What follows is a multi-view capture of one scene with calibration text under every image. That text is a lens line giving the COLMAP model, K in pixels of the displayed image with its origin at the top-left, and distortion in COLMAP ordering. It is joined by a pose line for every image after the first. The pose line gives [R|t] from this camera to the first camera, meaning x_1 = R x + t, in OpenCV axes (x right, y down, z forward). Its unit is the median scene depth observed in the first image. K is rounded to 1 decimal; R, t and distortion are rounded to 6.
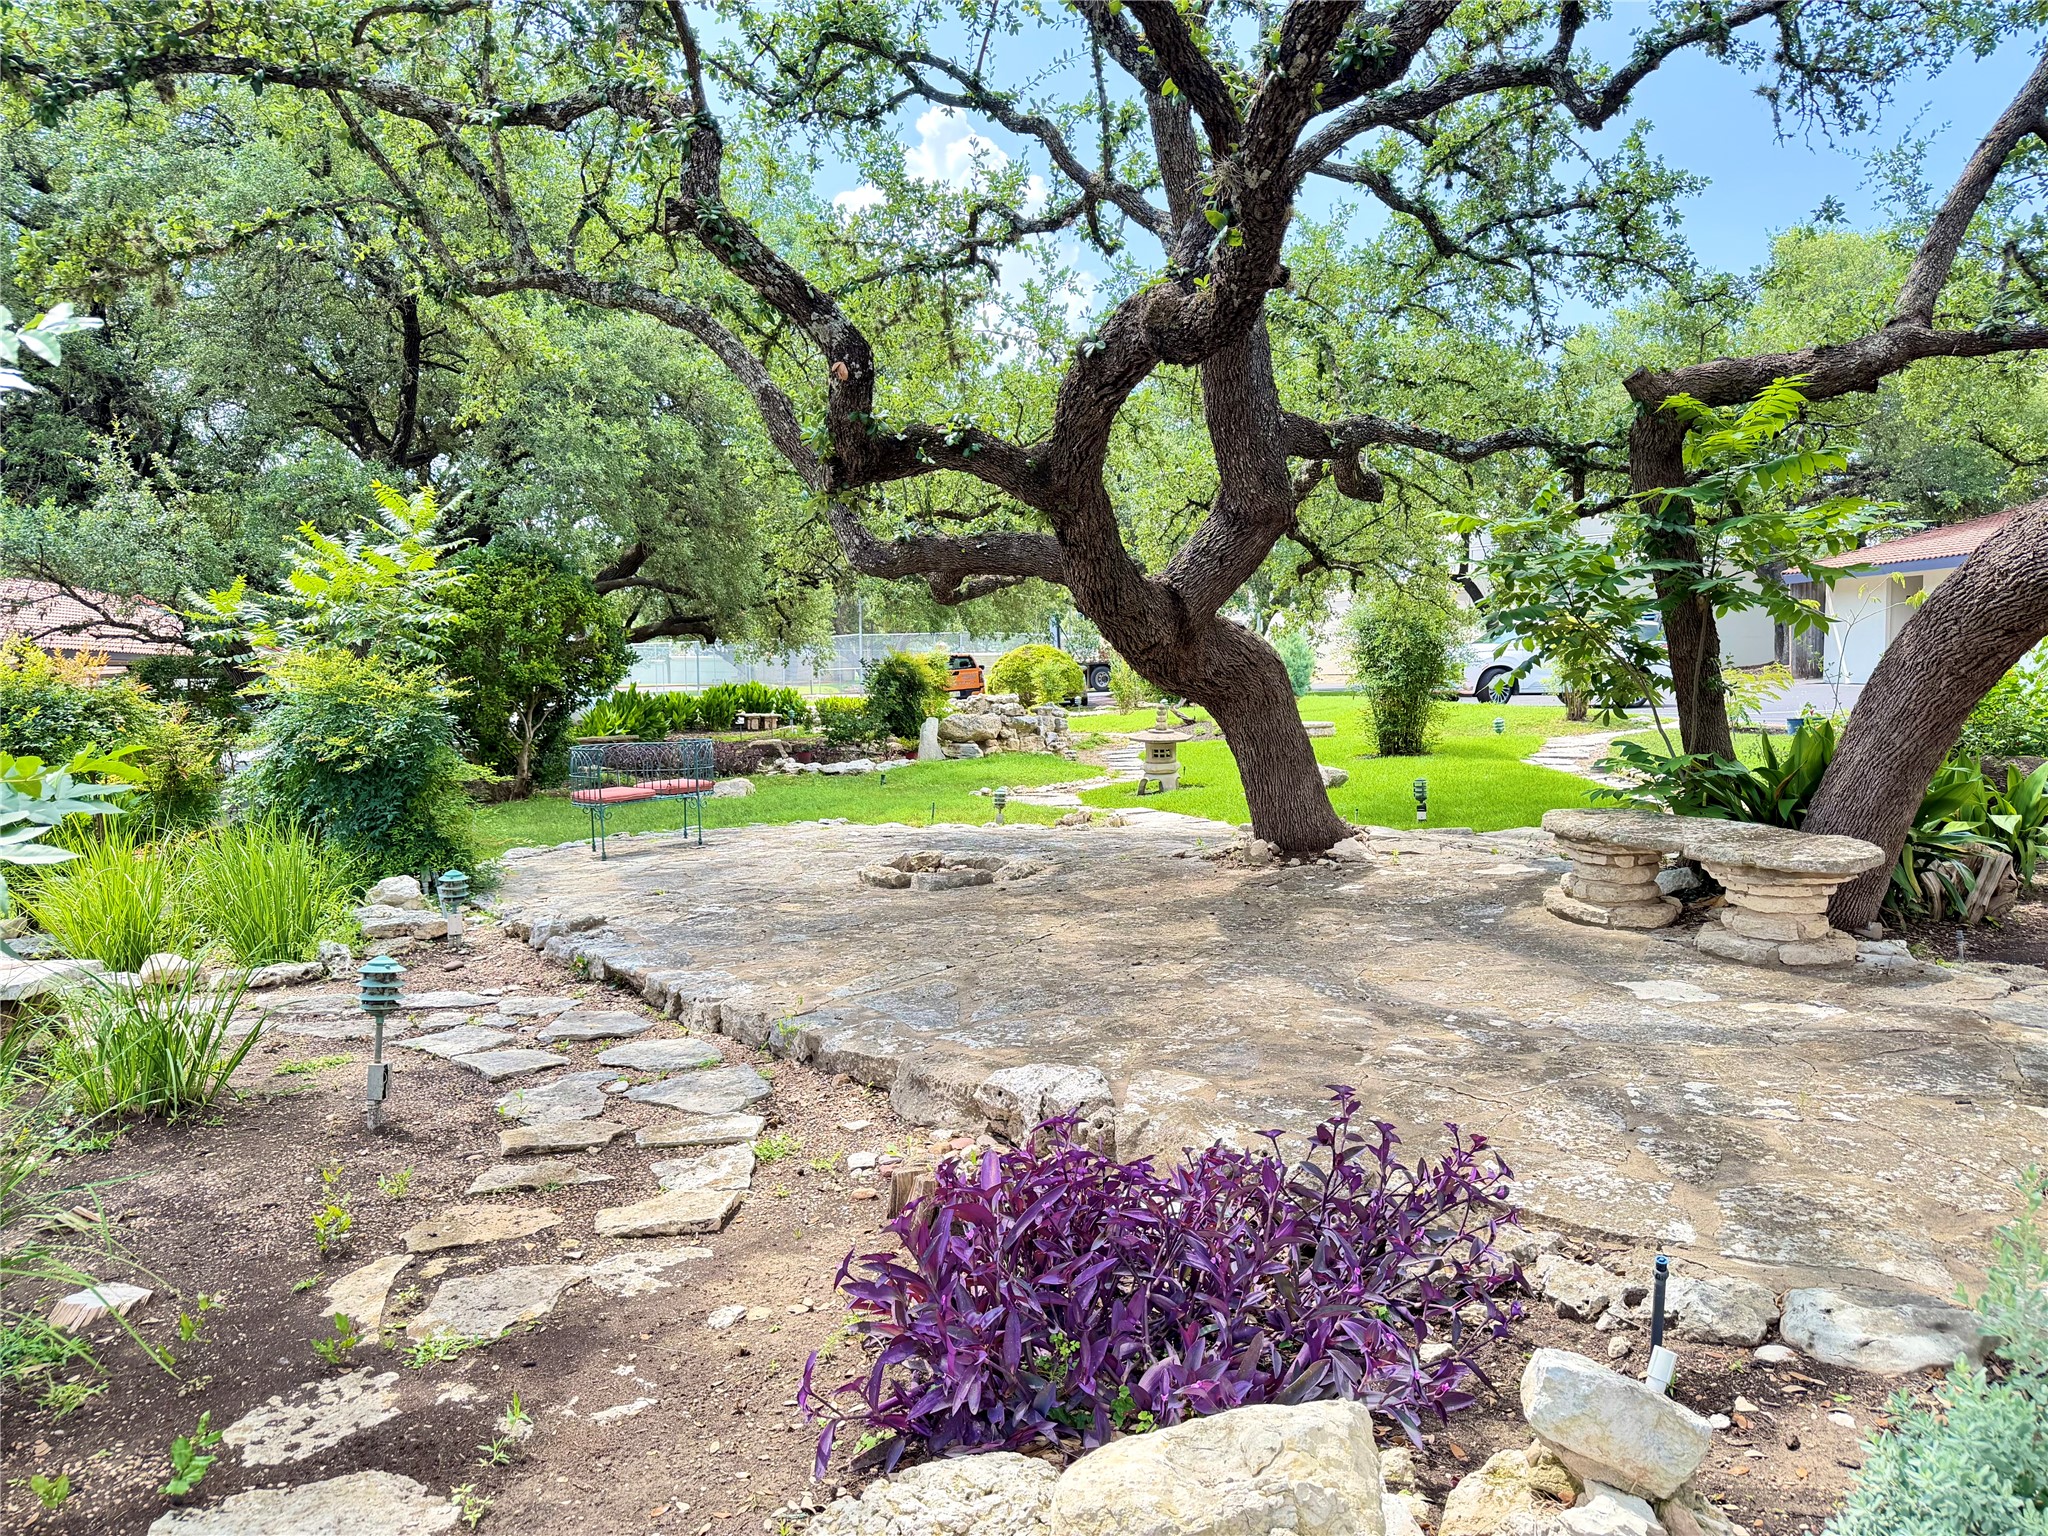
lens RADIAL K [[1441.0, 0, 1025.3], [0, 1441.0, 768.3], [0, 0, 1]] dist [0.040721, -0.044966]
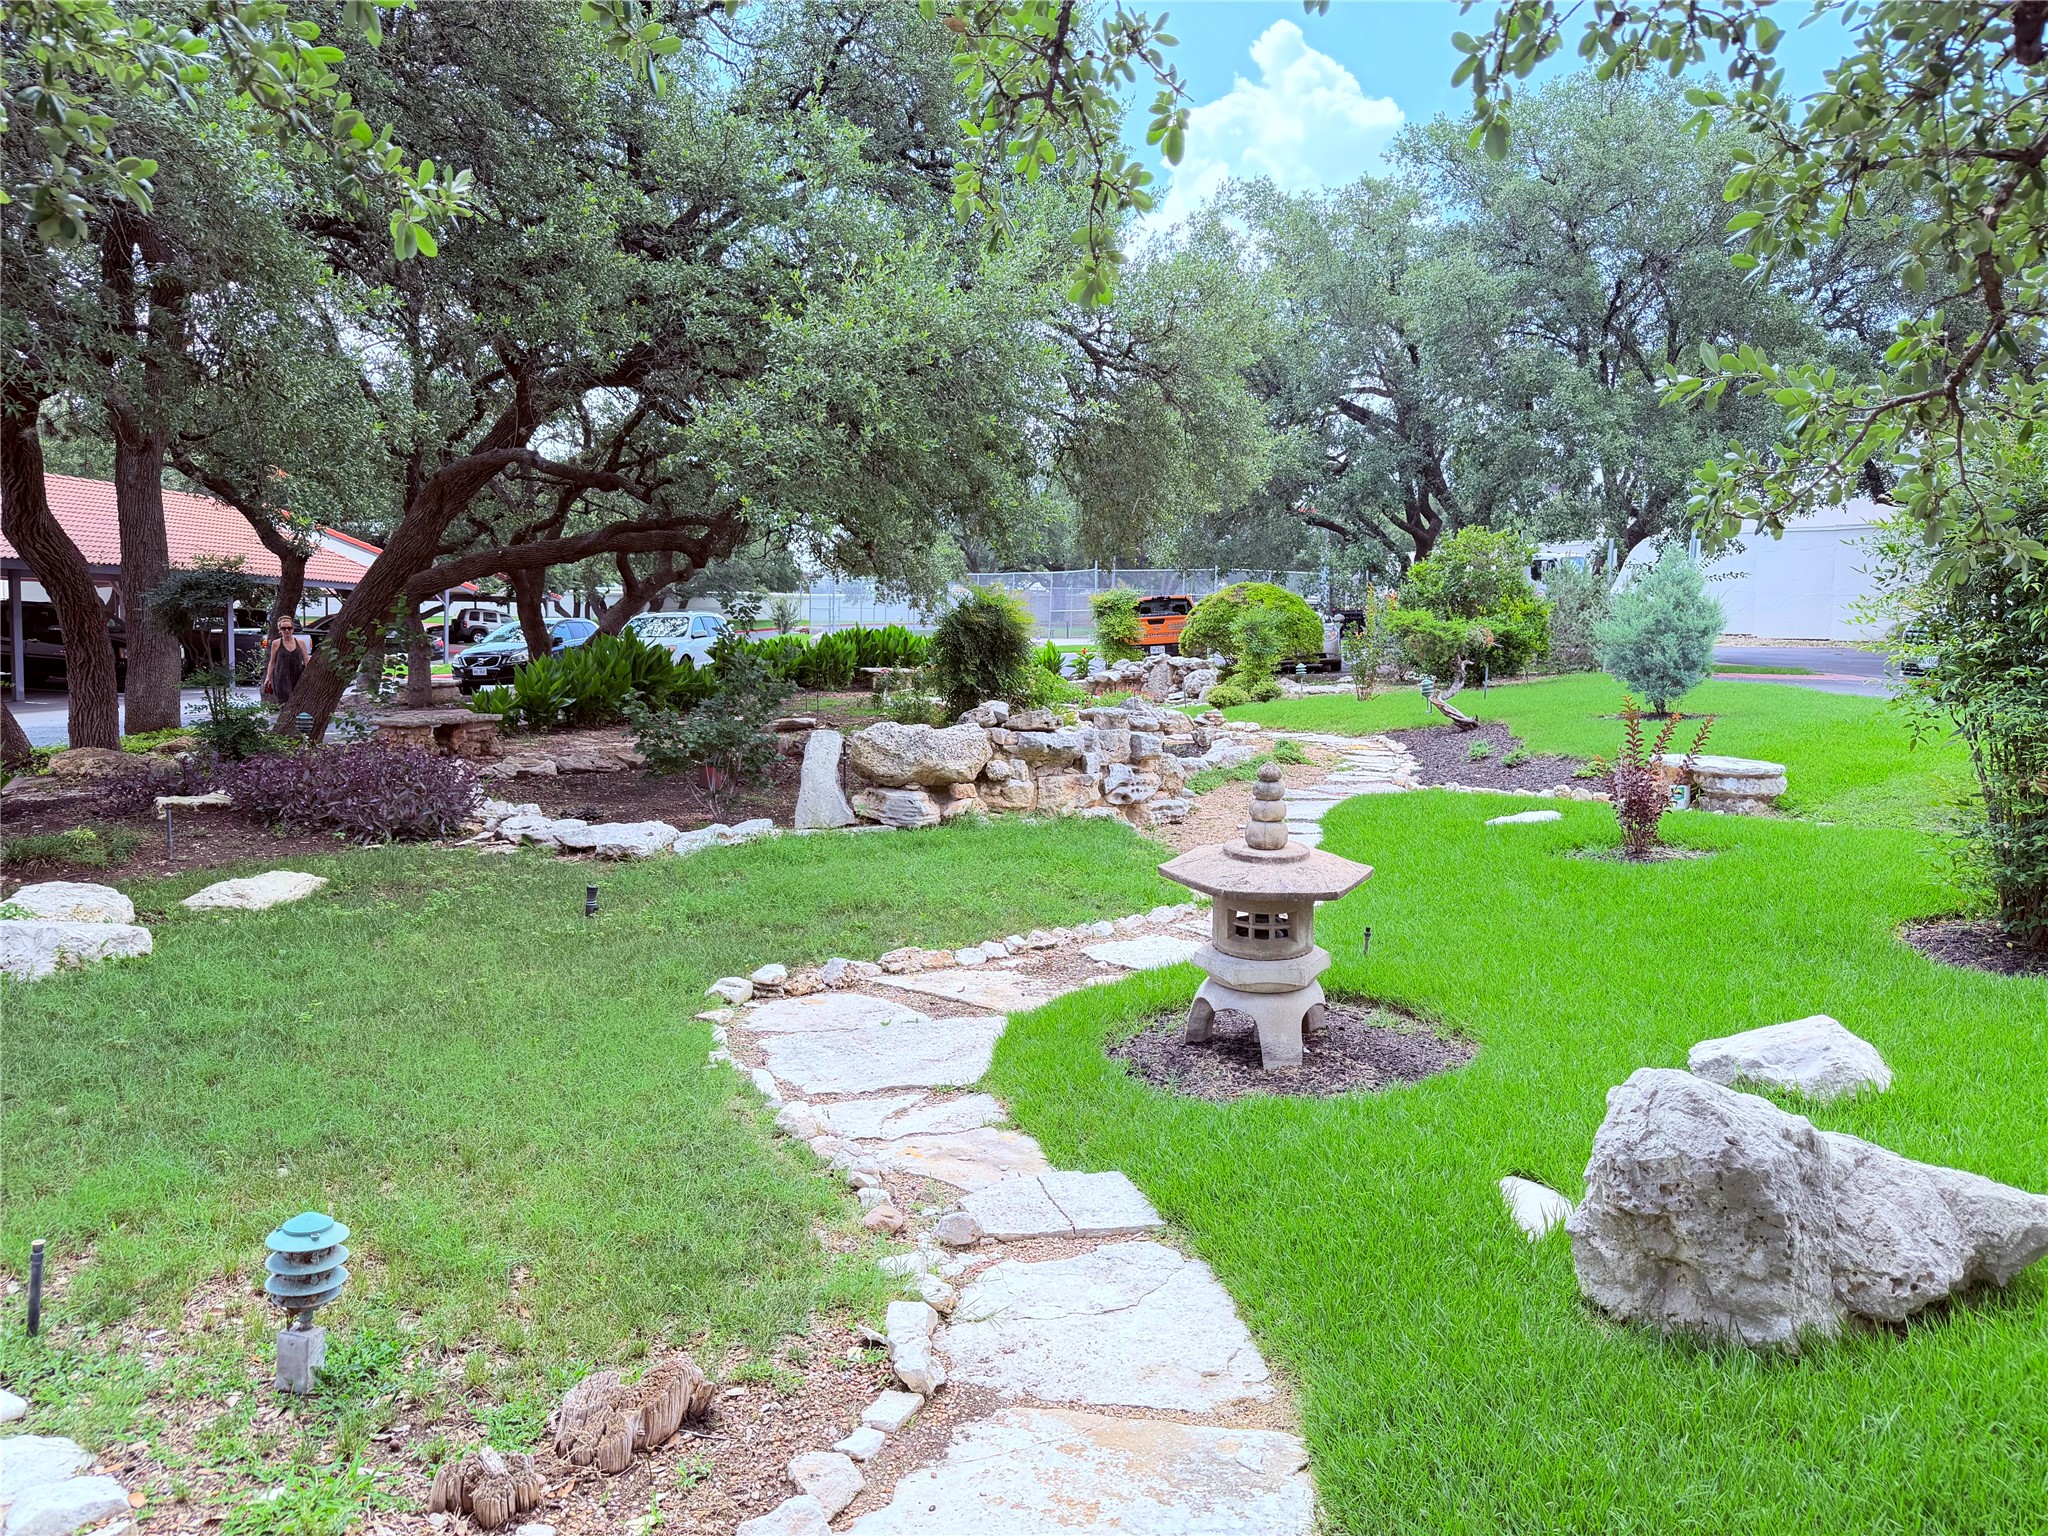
lens RADIAL K [[1441.0, 0, 1021.3], [0, 1441.0, 767.7], [0, 0, 1]] dist [0.040721, -0.044966]
pose [[0.976306, 0.040819, -0.212507, 0.086648], [-0.032976, 0.998642, 0.040323, -0.042696], [0.213865, -0.032360, 0.976327, 0.575013]]
